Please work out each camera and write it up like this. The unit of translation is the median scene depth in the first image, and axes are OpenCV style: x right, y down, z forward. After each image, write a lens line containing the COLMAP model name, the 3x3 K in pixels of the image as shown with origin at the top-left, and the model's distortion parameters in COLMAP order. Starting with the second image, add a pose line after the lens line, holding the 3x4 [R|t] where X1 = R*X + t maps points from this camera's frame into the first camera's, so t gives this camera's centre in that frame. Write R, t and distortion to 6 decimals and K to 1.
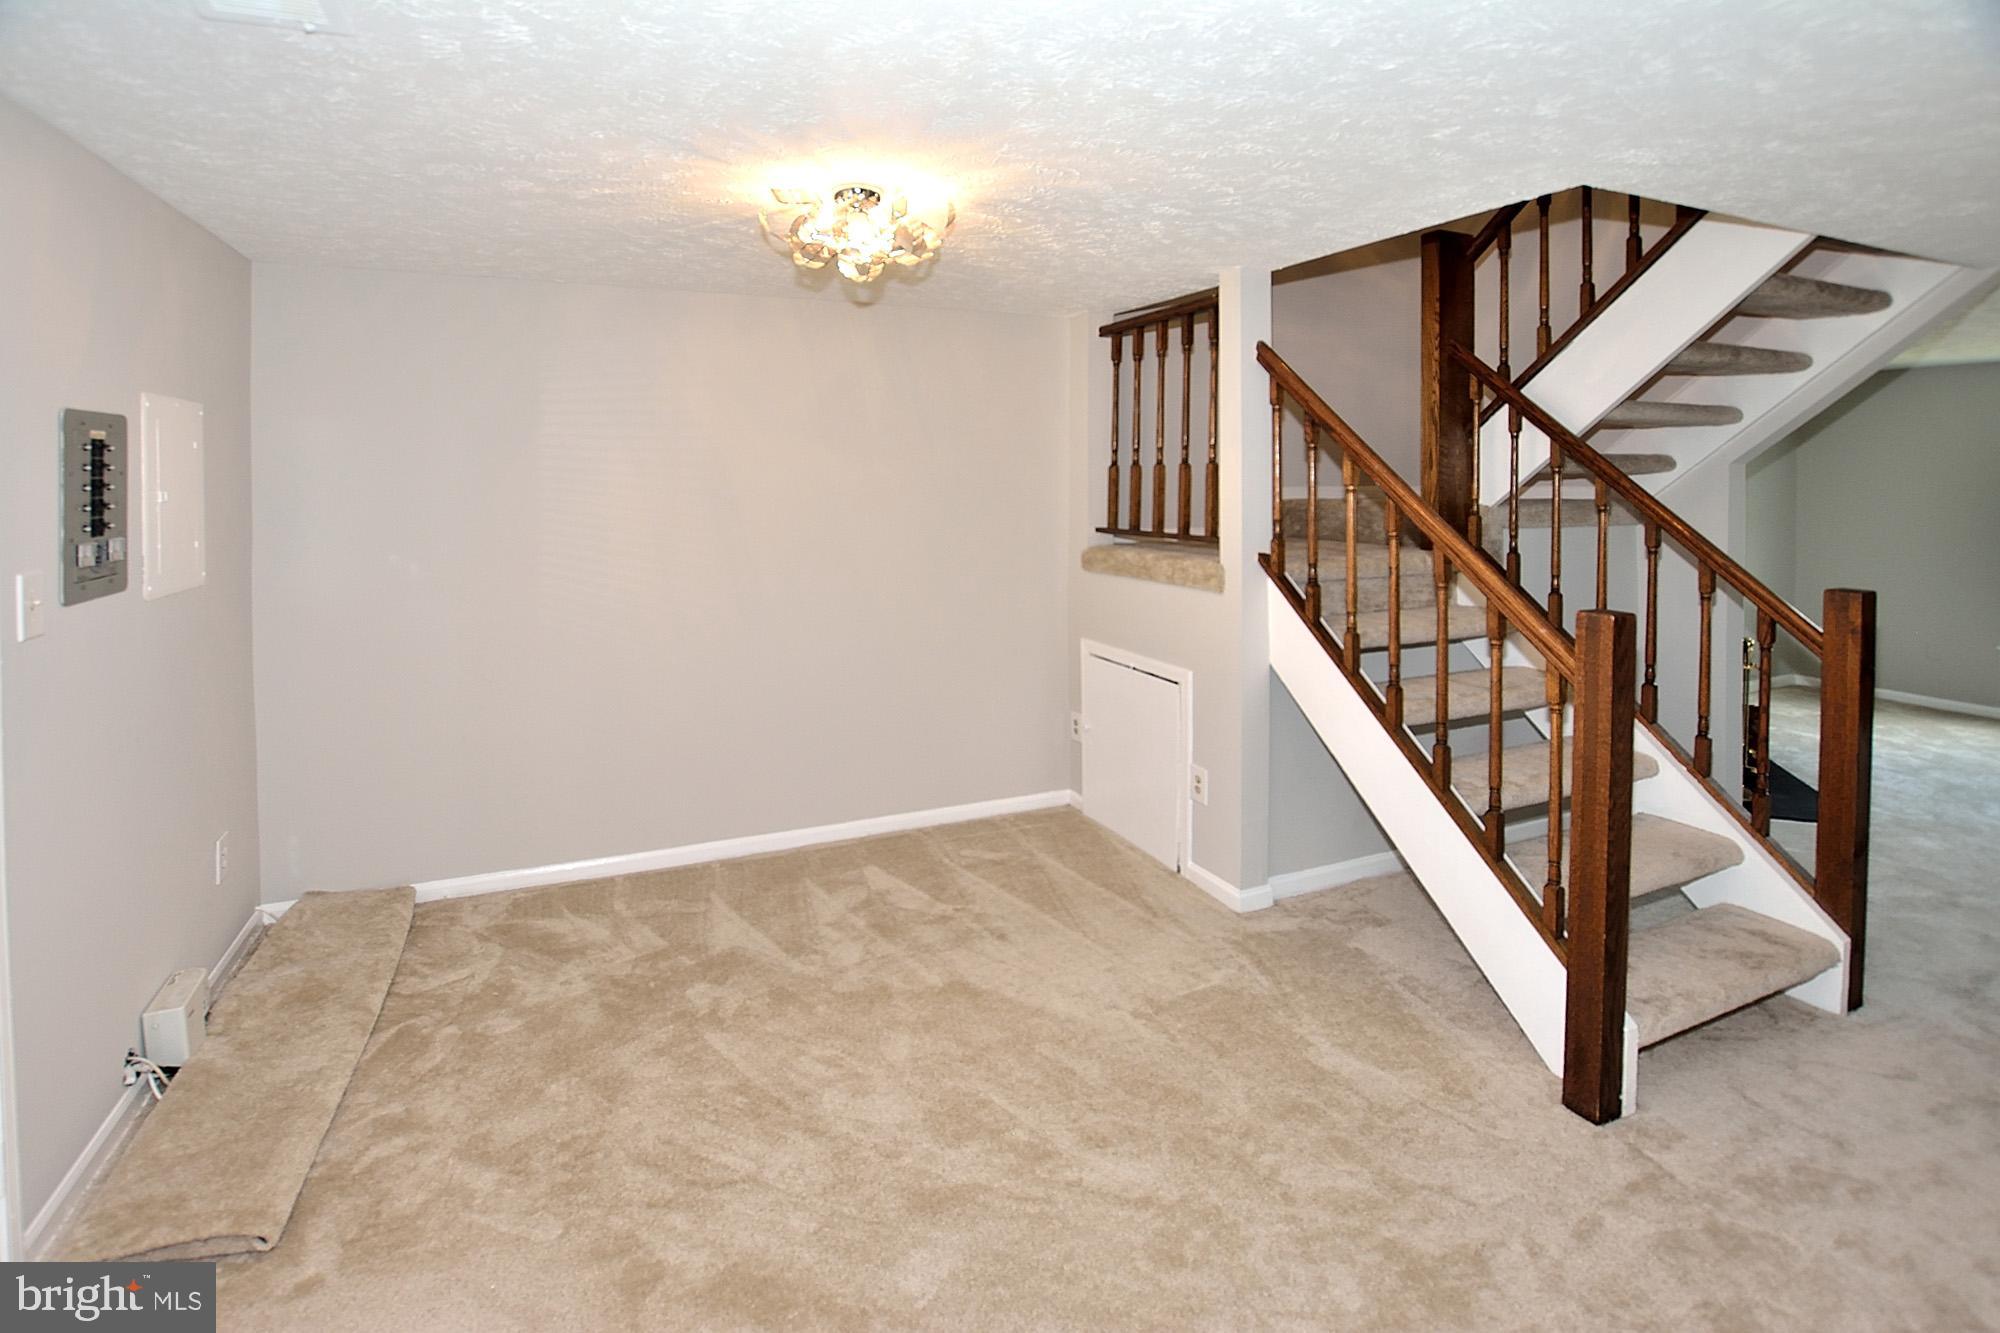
lens RADIAL K [[1011.1, 0, 955.5], [0, 1011.1, 466.6], [0, 0, 1]] dist [-0.029175, 0.003589]
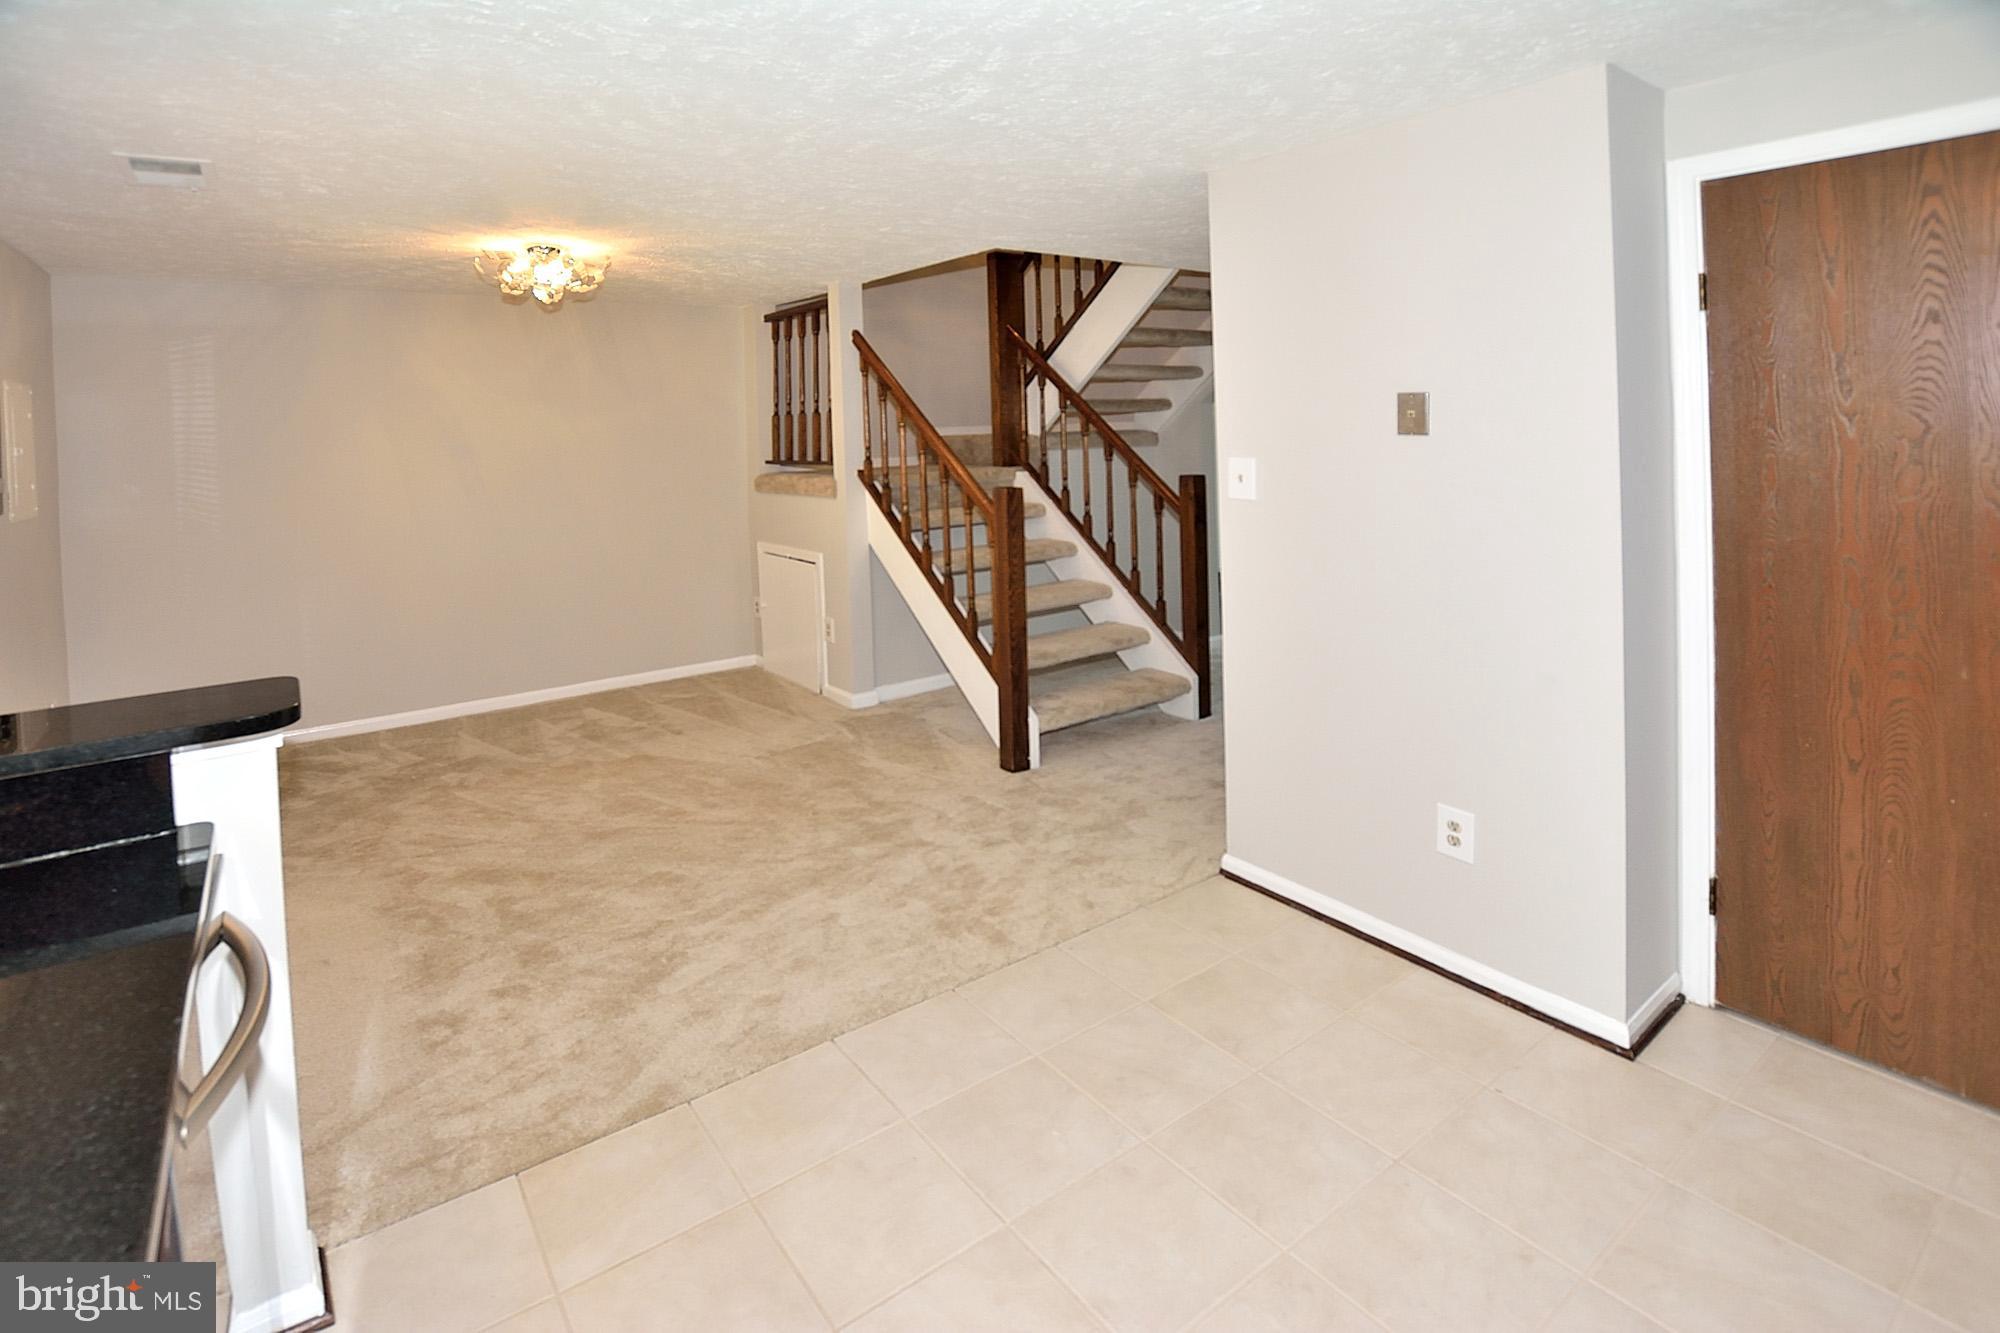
lens RADIAL K [[1011.1, 0, 1070.5], [0, 1011.1, 424.2], [0, 0, 1]] dist [-0.029175, 0.003589]
pose [[0.952186, -0.027687, 0.304262, 0.150044], [0.027039, 0.999614, 0.006343, 0.016703], [-0.304320, 0.002187, 0.952567, -0.560223]]
